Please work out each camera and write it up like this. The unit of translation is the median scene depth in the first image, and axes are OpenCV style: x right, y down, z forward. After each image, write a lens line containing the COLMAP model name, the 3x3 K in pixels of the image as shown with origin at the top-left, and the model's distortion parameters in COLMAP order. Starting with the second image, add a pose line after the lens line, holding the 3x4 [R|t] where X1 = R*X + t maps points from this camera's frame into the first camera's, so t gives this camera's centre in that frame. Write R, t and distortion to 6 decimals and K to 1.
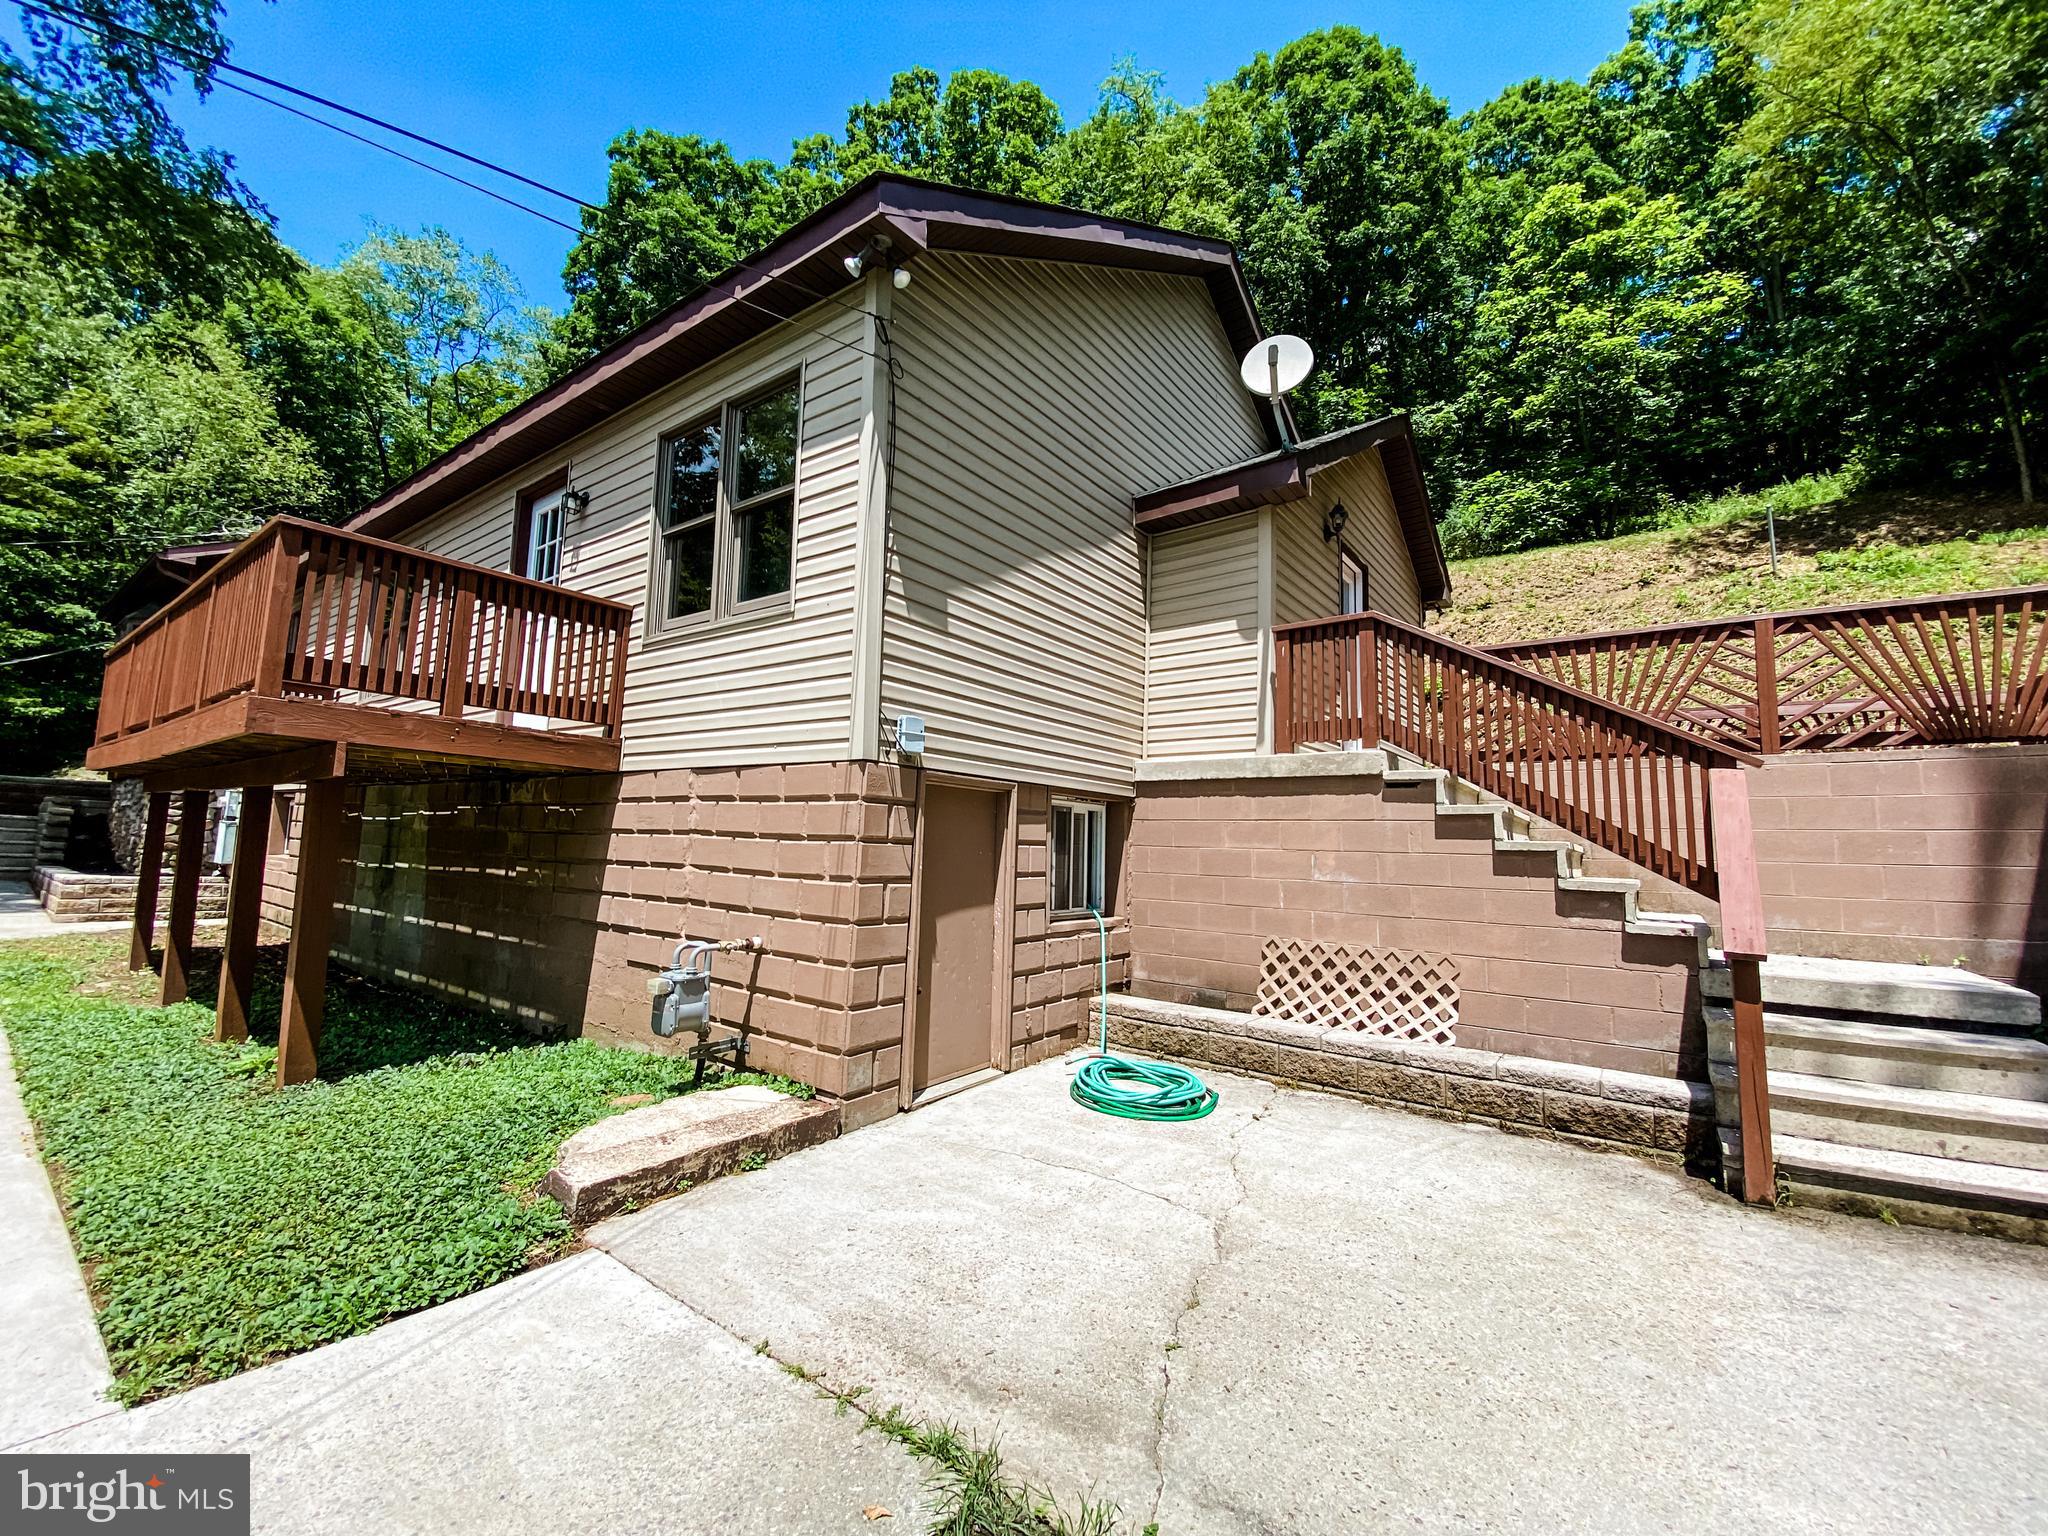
lens RADIAL K [[848.3, 0, 1014.7], [0, 848.3, 761.7], [0, 0, 1]] dist [0.016505, -0.017010]
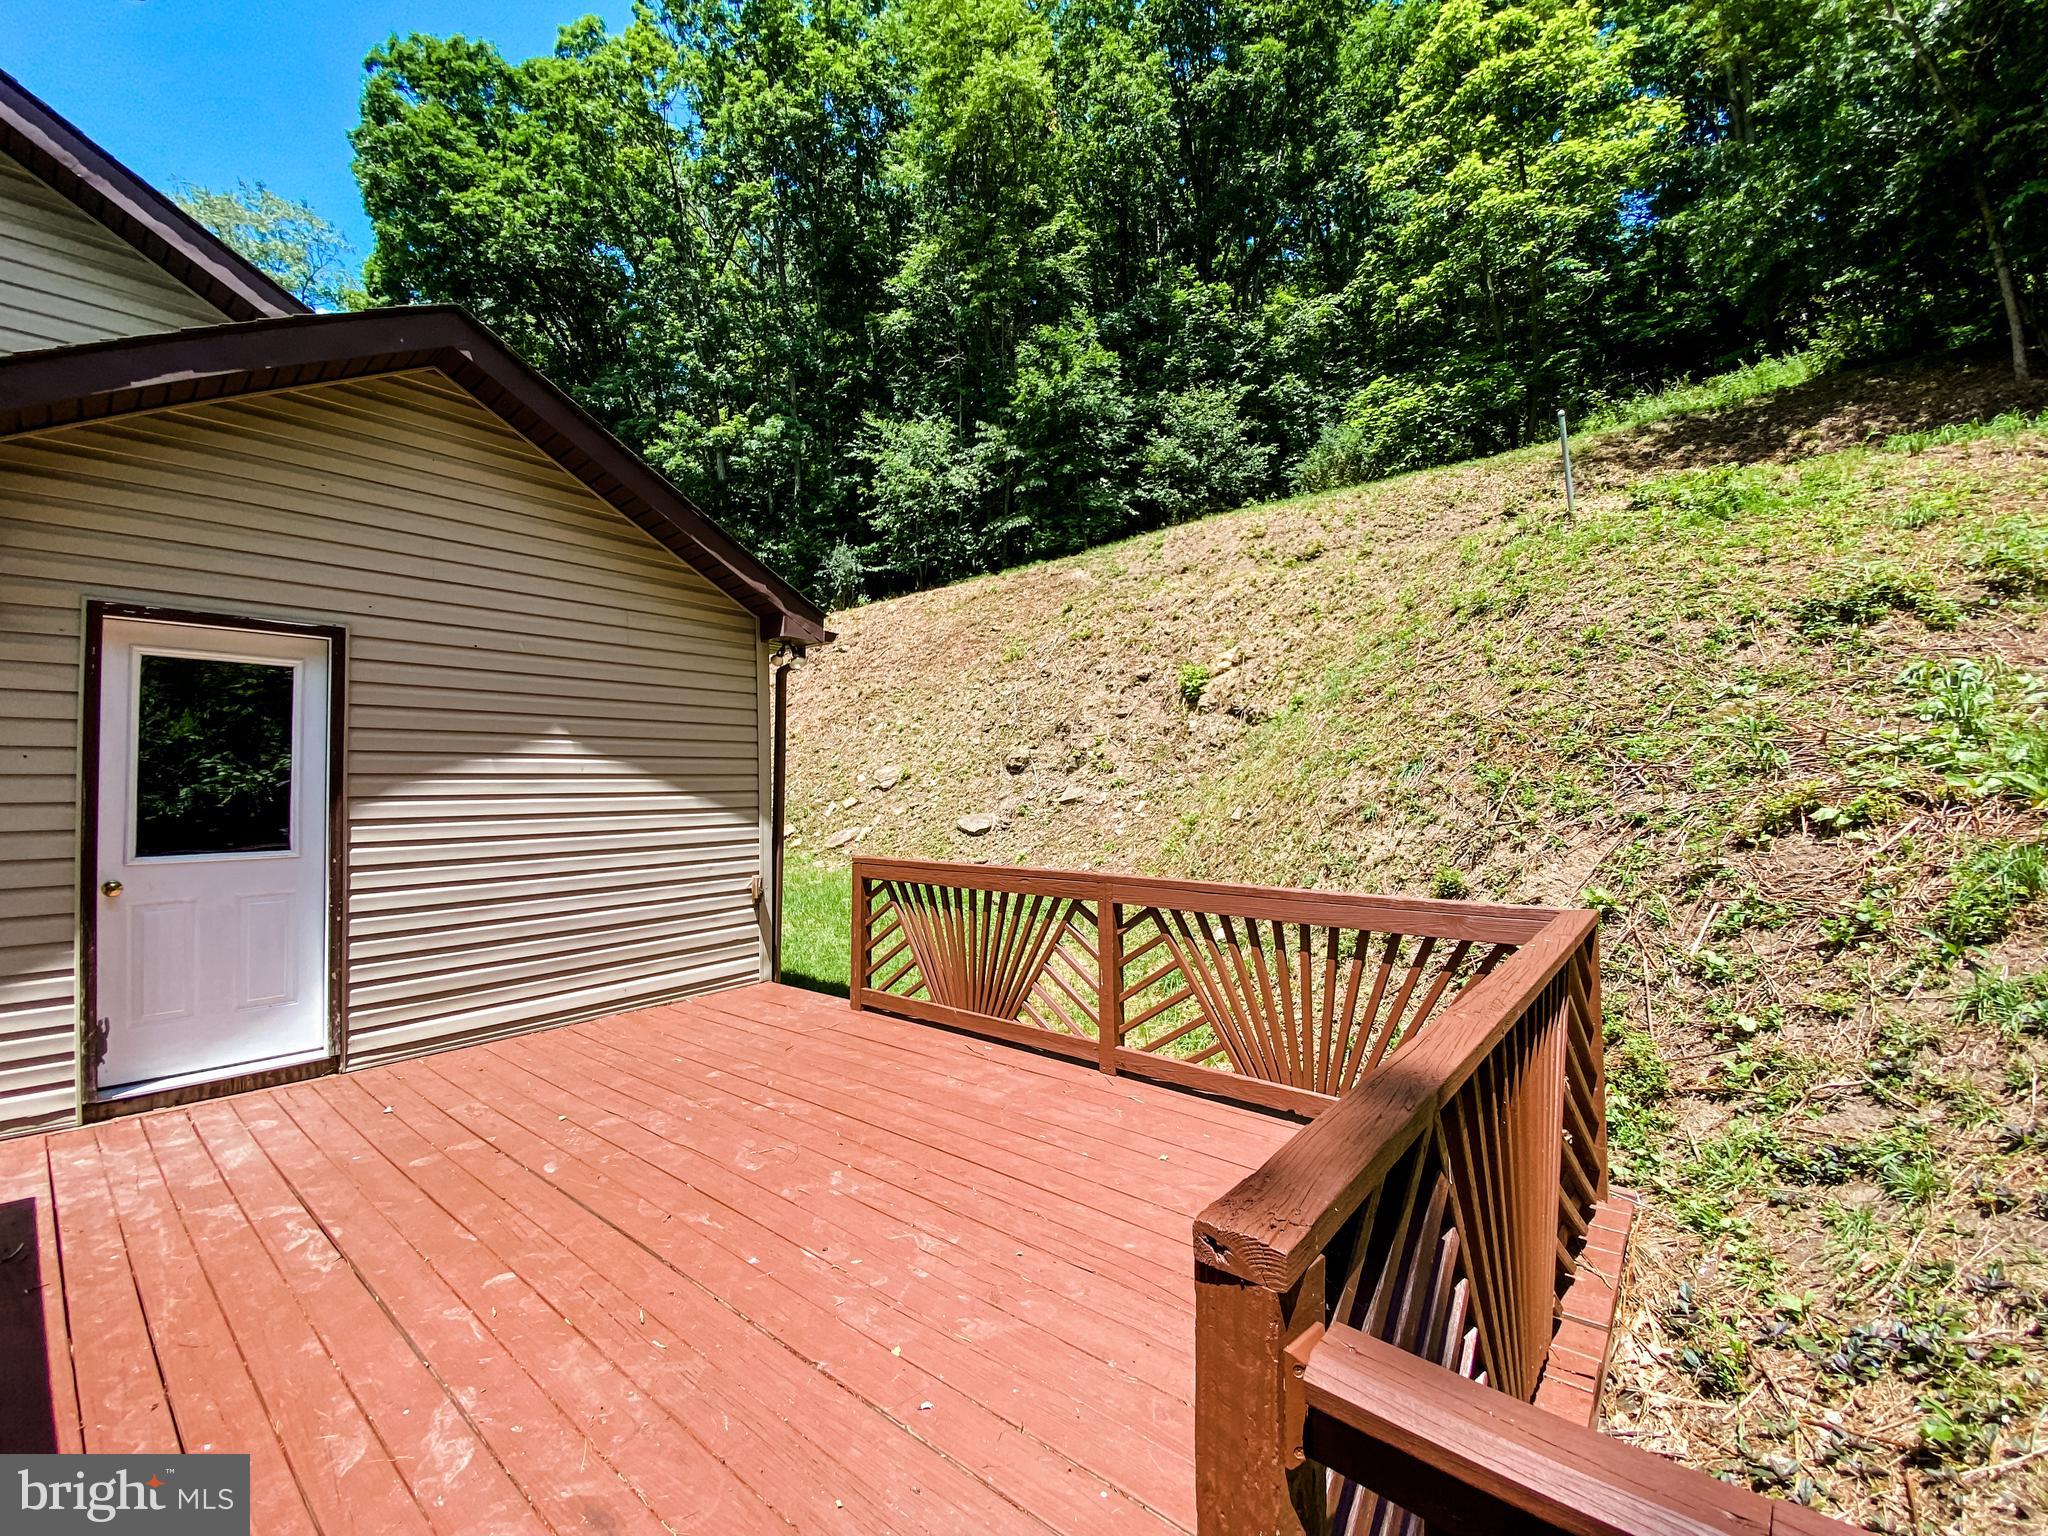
lens RADIAL K [[831.4, 0, 1040.9], [0, 831.4, 763.0], [0, 0, 1]] dist [0.011610, -0.014650]
pose [[0.998278, -0.049364, -0.031681, 0.334198], [0.051771, 0.995427, 0.080282, -0.069654], [0.027573, -0.081784, 0.996269, 0.217531]]
